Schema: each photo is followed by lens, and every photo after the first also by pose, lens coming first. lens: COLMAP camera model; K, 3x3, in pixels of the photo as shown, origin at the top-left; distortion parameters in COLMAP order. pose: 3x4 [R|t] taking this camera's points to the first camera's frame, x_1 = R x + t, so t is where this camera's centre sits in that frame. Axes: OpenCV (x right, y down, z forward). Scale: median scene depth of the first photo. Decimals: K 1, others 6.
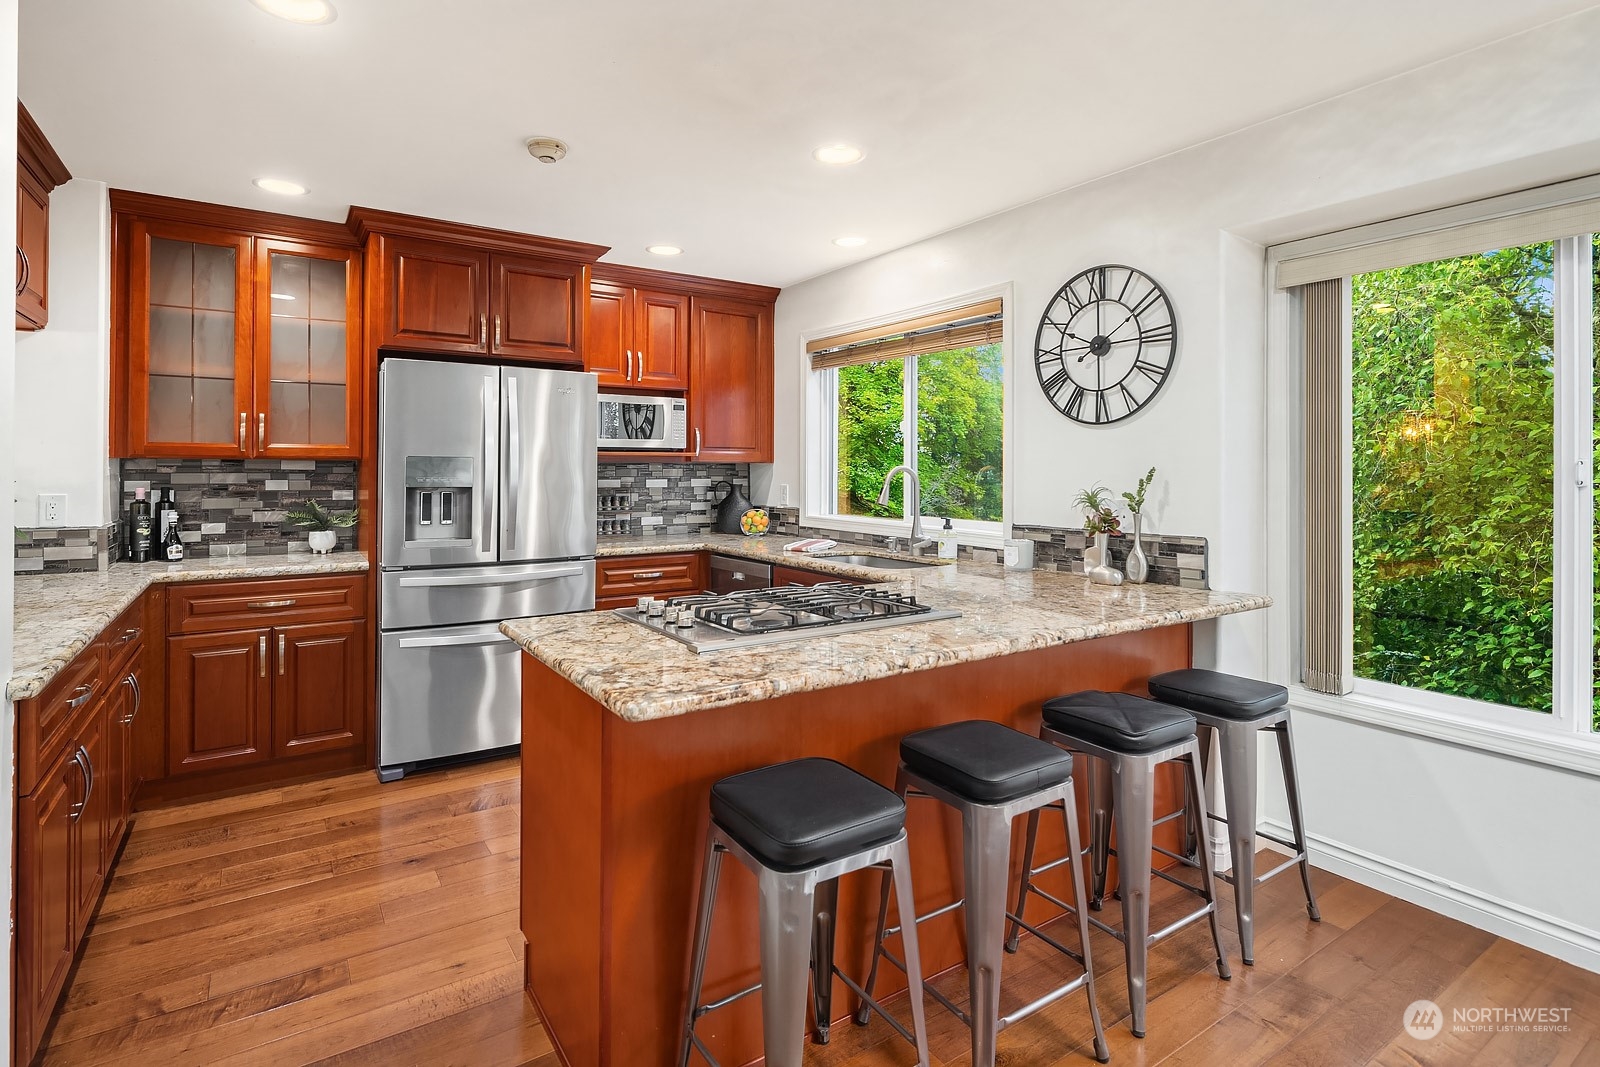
lens RADIAL K [[783.7, 0, 782.7], [0, 783.7, 450.7], [0, 0, 1]] dist [0.000924, -0.001984]
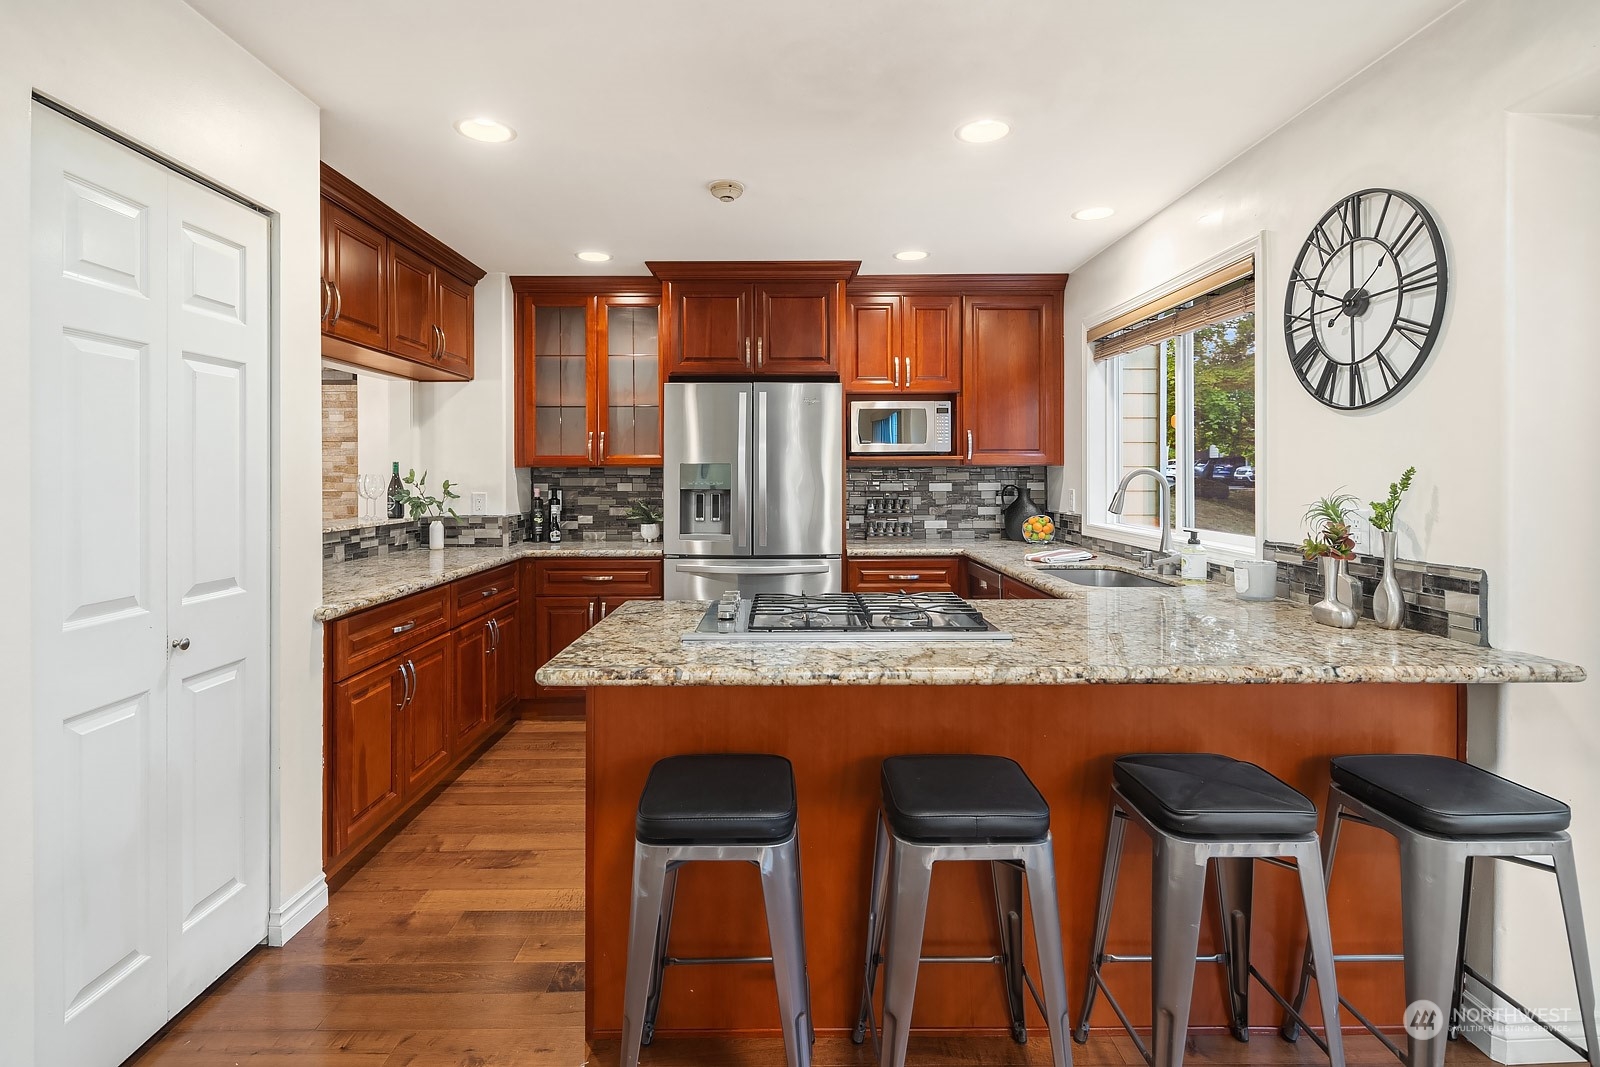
lens RADIAL K [[784.2, 0, 796.5], [0, 784.2, 461.1], [0, 0, 1]] dist [0.001517, -0.000384]
pose [[0.841382, -0.013584, -0.540271, 0.332944], [0.018188, 0.999830, 0.003186, 0.002865], [0.540135, -0.012507, 0.841485, 0.086661]]
